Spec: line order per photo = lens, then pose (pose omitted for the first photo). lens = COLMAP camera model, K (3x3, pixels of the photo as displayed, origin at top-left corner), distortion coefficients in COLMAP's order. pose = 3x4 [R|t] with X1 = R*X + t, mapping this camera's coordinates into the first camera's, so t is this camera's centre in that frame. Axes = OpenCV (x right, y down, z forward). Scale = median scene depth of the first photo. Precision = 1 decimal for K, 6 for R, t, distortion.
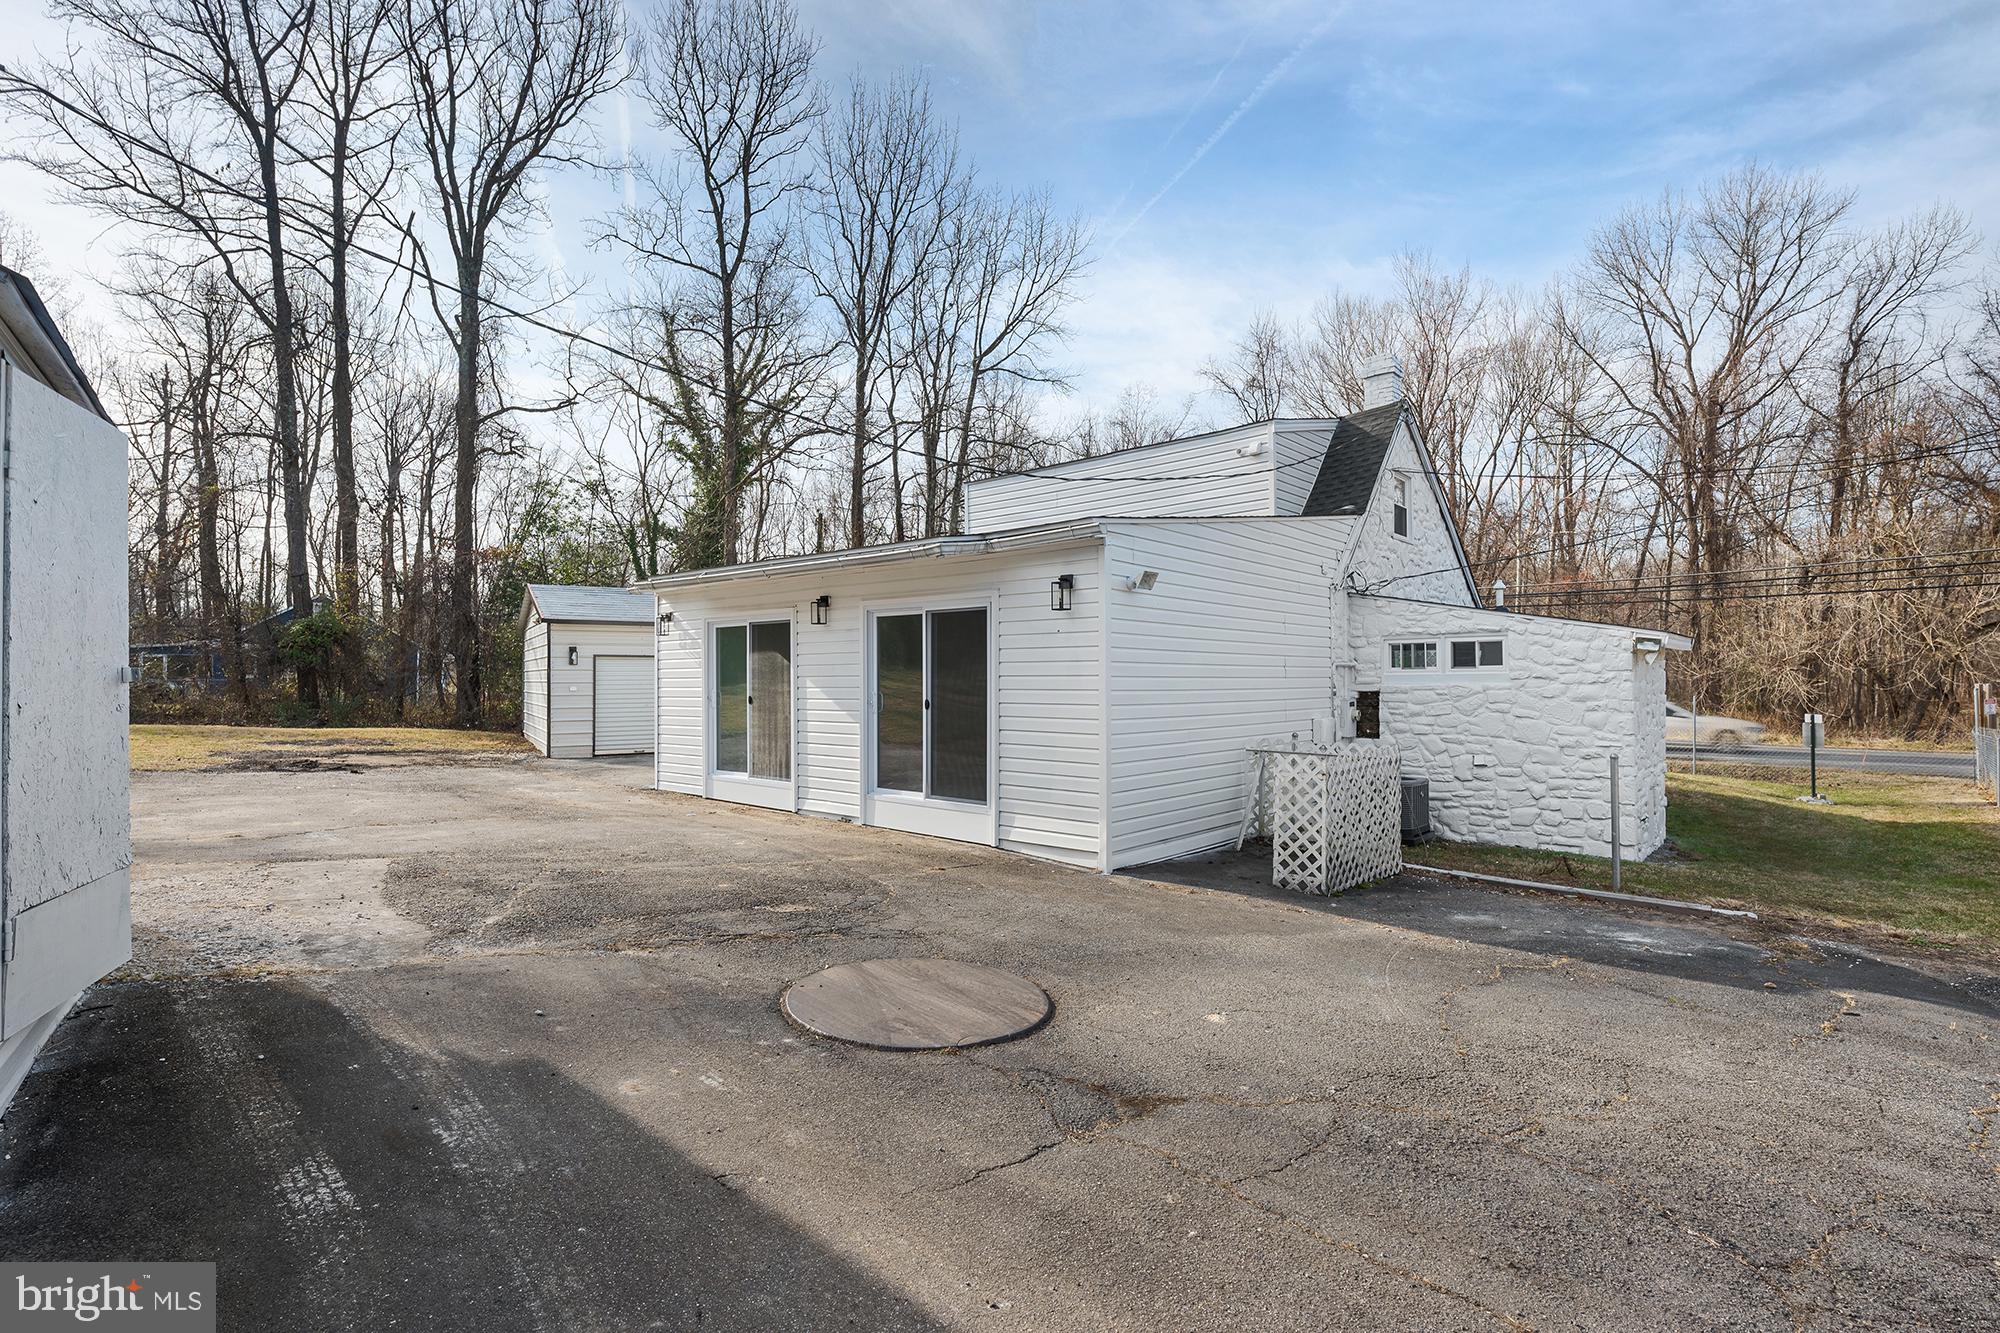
lens RADIAL K [[935.2, 0, 1002.6], [0, 935.2, 669.4], [0, 0, 1]] dist [0.001232, -0.000506]
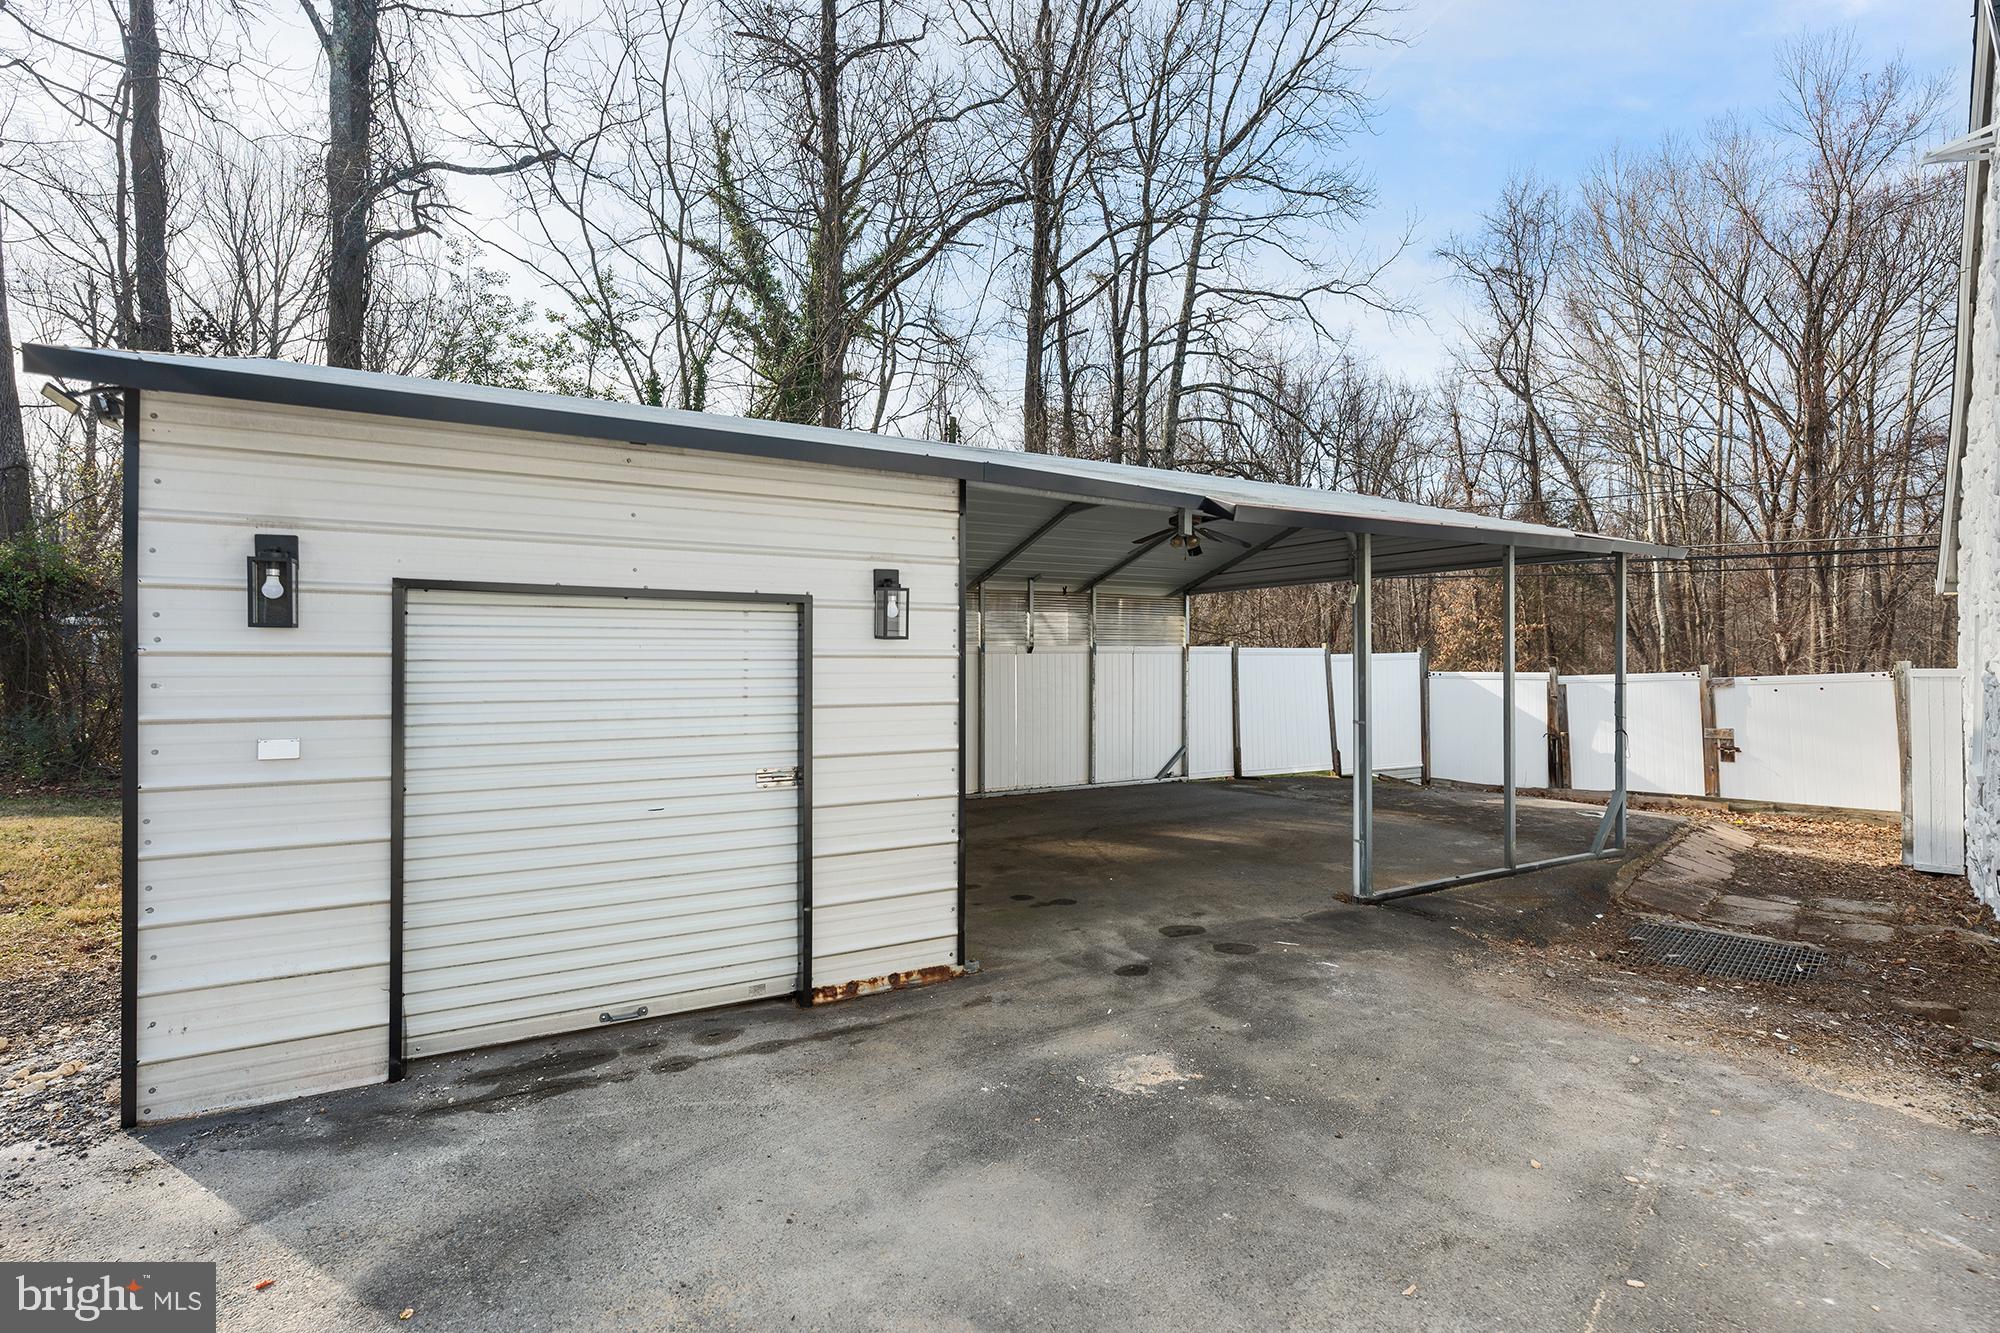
lens RADIAL K [[935.2, 0, 1002.6], [0, 935.2, 669.4], [0, 0, 1]] dist [0.001232, -0.000506]
pose [[0.999066, 0.000797, -0.043212, -0.136515], [-0.000405, 0.999959, 0.009088, 0.000431], [0.043217, -0.009062, 0.999025, 0.365207]]
